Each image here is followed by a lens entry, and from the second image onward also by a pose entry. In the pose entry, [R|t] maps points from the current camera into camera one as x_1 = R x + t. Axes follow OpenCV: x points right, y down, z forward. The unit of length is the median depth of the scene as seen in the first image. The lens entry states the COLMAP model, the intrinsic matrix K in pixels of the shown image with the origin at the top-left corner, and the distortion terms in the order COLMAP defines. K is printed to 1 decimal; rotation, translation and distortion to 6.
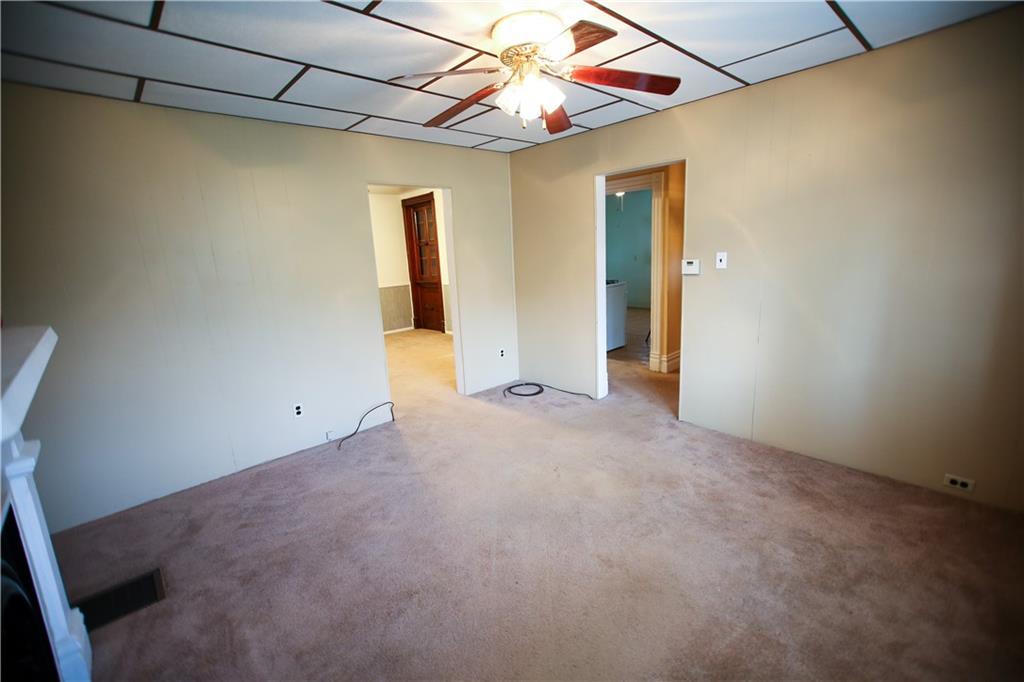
lens RADIAL K [[444.9, 0, 514.1], [0, 444.9, 338.3], [0, 0, 1]] dist [0.001752, 0.001236]
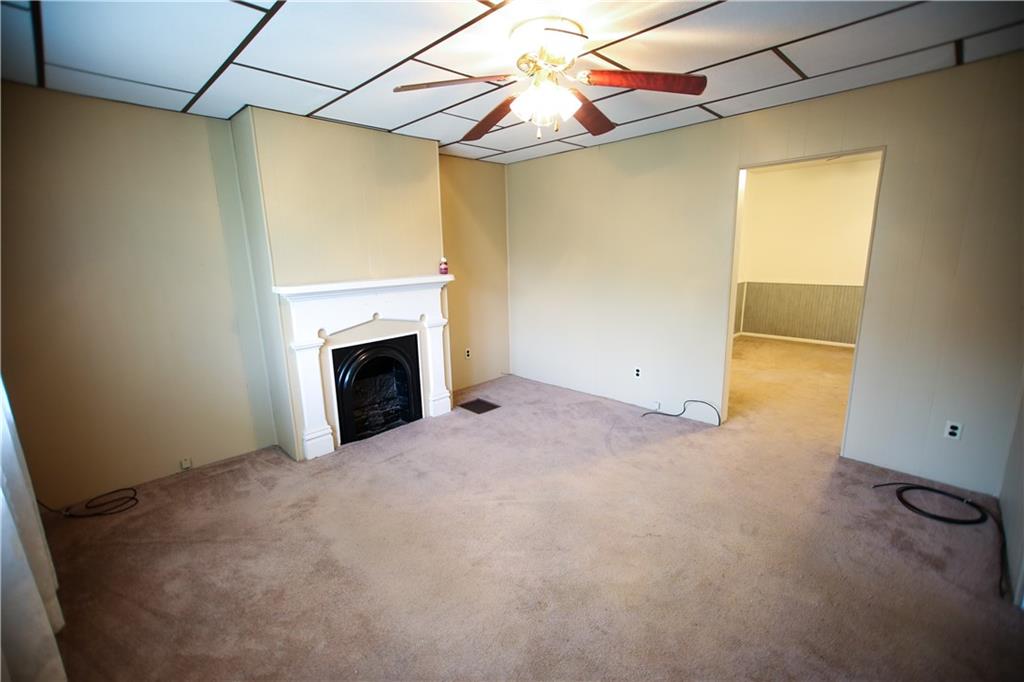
lens RADIAL K [[444.9, 0, 514.1], [0, 444.9, 338.3], [0, 0, 1]] dist [0.001752, 0.001236]
pose [[0.037566, 0.248913, -0.967797, 0.799207], [-0.177657, 0.954716, 0.238652, -0.192451], [0.983375, 0.162971, 0.080086, 0.670838]]
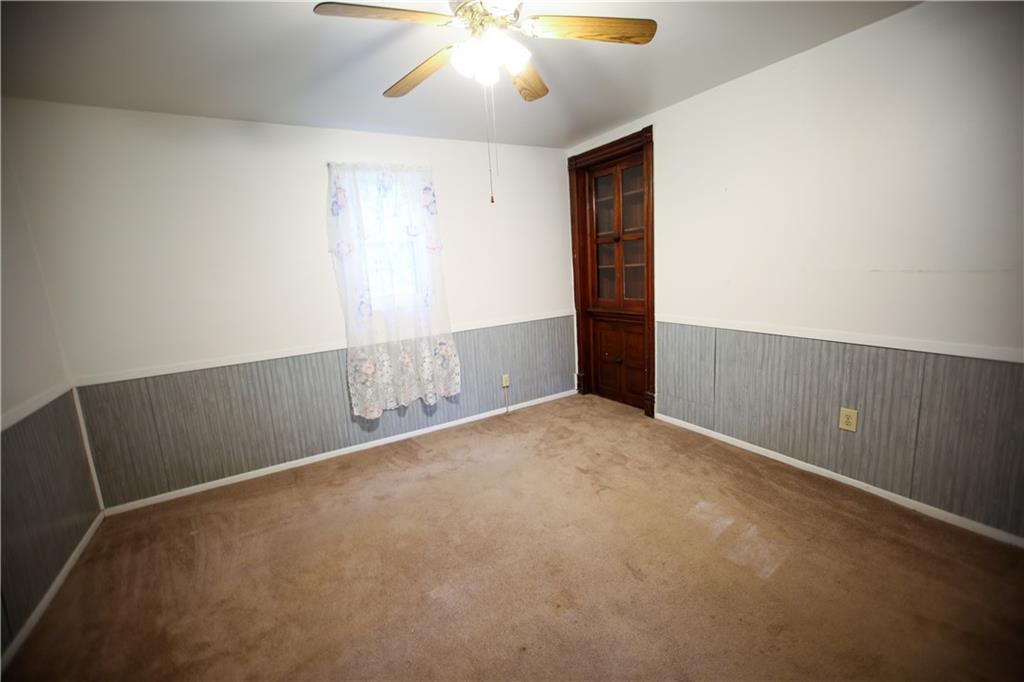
lens RADIAL K [[444.9, 0, 514.1], [0, 444.9, 338.3], [0, 0, 1]] dist [0.001752, 0.001236]
pose [[0.979256, 0.027566, -0.200741, -0.613526], [-0.029760, 0.999526, -0.007921, -0.265112], [0.200428, 0.013731, 0.979612, 1.401721]]
